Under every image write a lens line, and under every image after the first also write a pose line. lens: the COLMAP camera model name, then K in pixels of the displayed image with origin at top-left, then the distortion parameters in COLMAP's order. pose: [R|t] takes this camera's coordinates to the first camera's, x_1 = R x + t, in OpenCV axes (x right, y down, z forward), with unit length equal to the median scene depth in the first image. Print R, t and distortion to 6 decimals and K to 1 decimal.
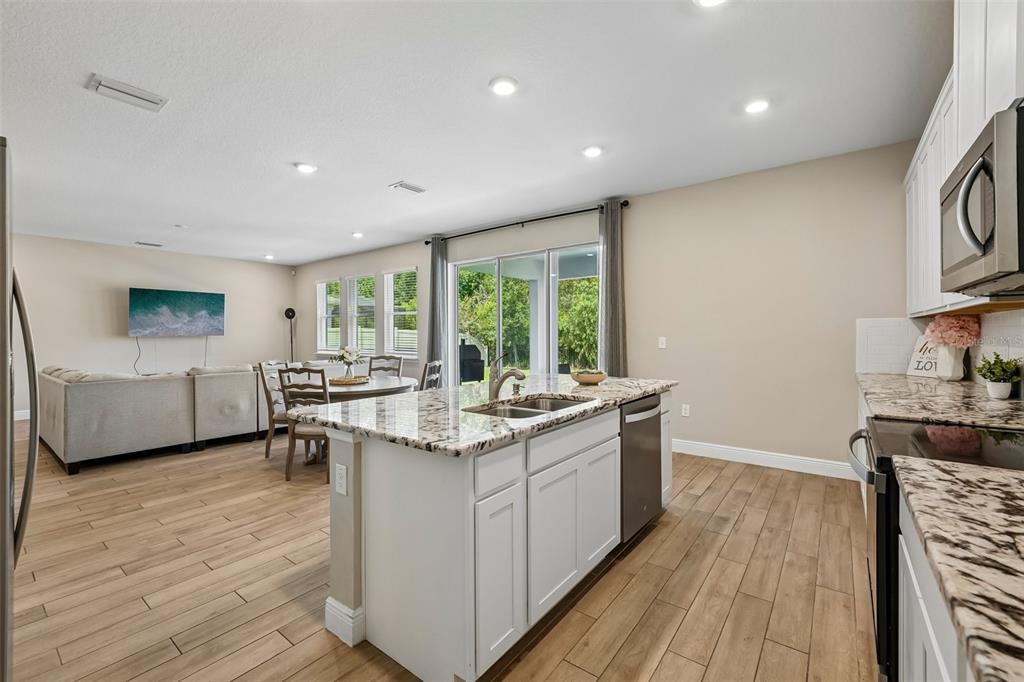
lens RADIAL K [[429.8, 0, 512.0], [0, 429.8, 341.0], [0, 0, 1]] dist [-0.000720, -0.000088]
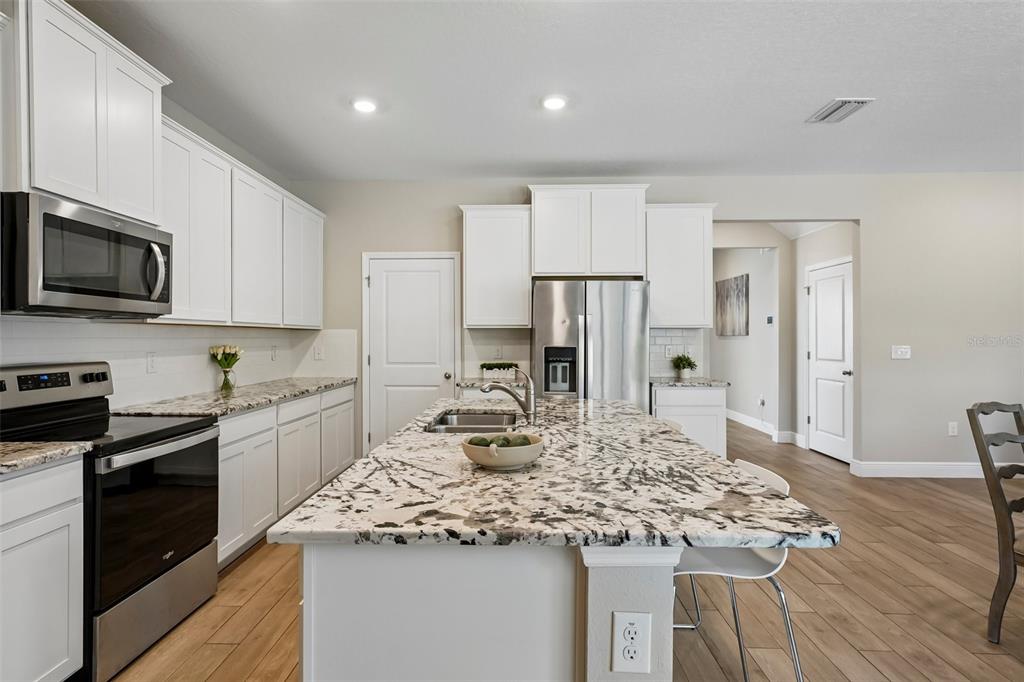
lens RADIAL K [[531.0, 0, 512.0], [0, 531.0, 341.0], [0, 0, 1]] dist [0.004146, 0.001986]
pose [[-0.804491, 0.008258, -0.593908, 0.476550], [-0.003672, 0.999815, 0.018875, -0.029243], [0.593954, 0.017366, -0.804311, 1.452837]]
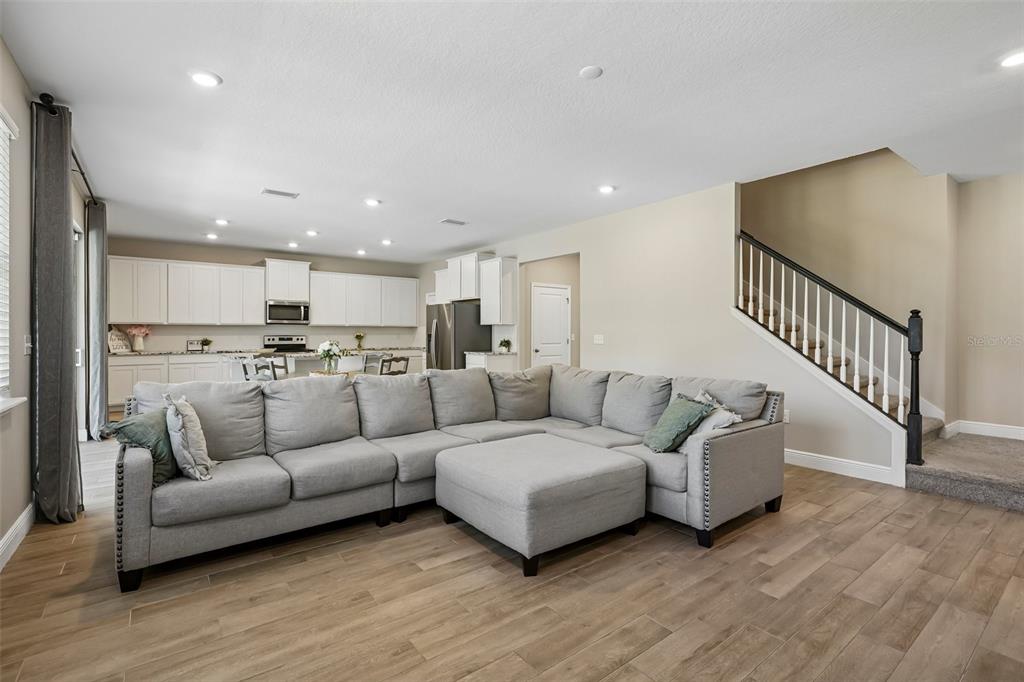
lens RADIAL K [[472.9, 0, 512.0], [0, 472.9, 341.0], [0, 0, 1]] dist [-0.000221, -0.000012]
pose [[-0.964285, -0.003803, 0.264839, -1.724209], [0.003606, 0.999616, 0.027483, -0.021578], [-0.264842, 0.027457, -0.963901, 3.053819]]
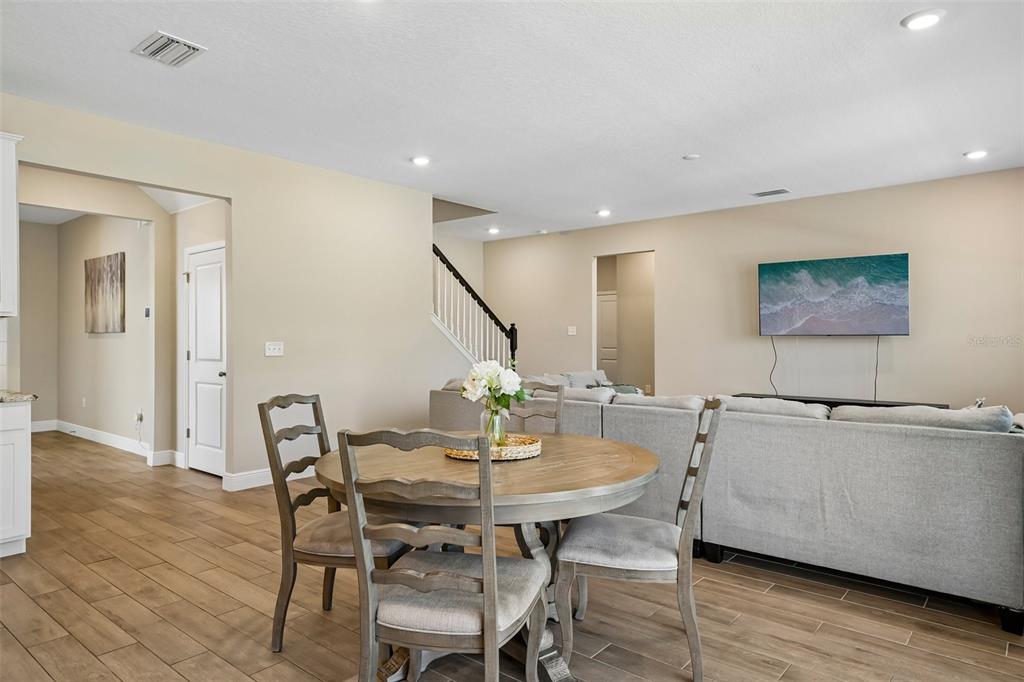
lens RADIAL K [[620.9, 0, 512.0], [0, 620.9, 341.0], [0, 0, 1]] dist [-0.005393, -0.000026]
pose [[-0.038672, 0.007418, -0.999224, 0.279172], [-0.008556, 0.999933, 0.007754, -0.009387], [0.999215, 0.008849, -0.038606, 1.595643]]
